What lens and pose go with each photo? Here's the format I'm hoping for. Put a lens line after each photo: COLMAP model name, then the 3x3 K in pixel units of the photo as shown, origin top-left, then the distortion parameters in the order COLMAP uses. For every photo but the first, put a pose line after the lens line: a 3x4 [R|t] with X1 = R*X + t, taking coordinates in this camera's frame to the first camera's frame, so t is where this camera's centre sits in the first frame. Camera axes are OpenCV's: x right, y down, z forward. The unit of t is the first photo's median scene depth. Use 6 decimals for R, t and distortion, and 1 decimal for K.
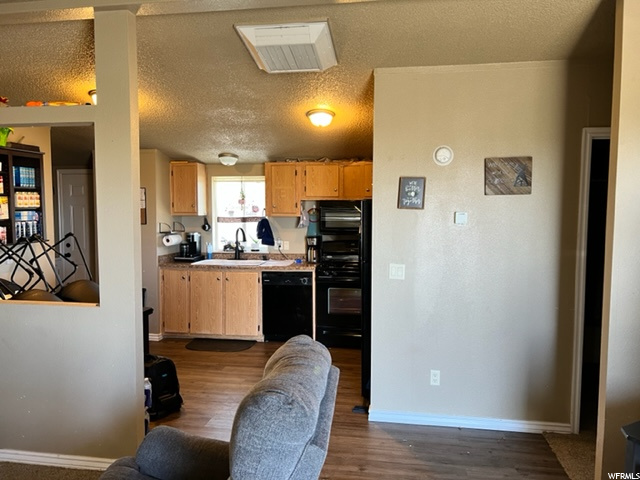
lens RADIAL K [[482.8, 0, 320.0], [0, 482.8, 240.0], [0, 0, 1]] dist [0.052360, -0.063629]
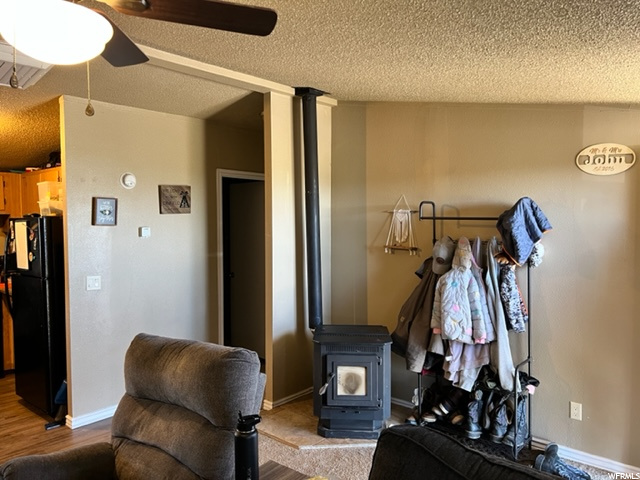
lens RADIAL K [[482.8, 0, 320.0], [0, 482.8, 240.0], [0, 0, 1]] dist [0.052360, -0.063629]
pose [[0.534755, -0.045499, 0.843781, -0.307754], [0.059849, 0.998081, 0.015889, -0.011755], [-0.842885, 0.042003, 0.536452, -0.018645]]
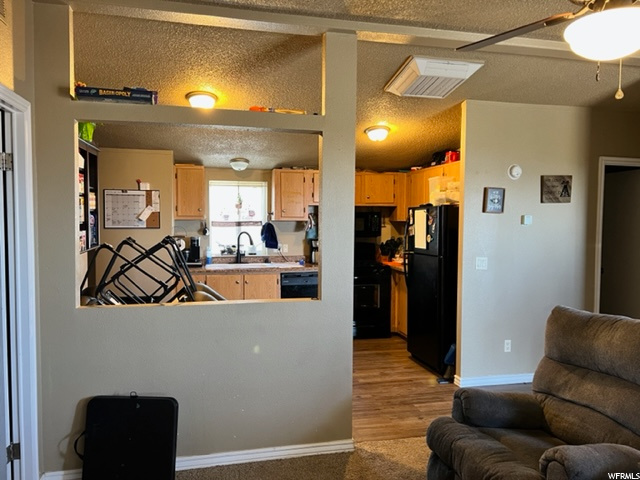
lens RADIAL K [[482.8, 0, 320.0], [0, 482.8, 240.0], [0, 0, 1]] dist [0.052360, -0.063629]
pose [[0.926077, -0.013764, 0.377084, -0.433028], [0.019235, 0.999757, -0.010745, 0.006579], [-0.376844, 0.017204, 0.926117, 0.000048]]
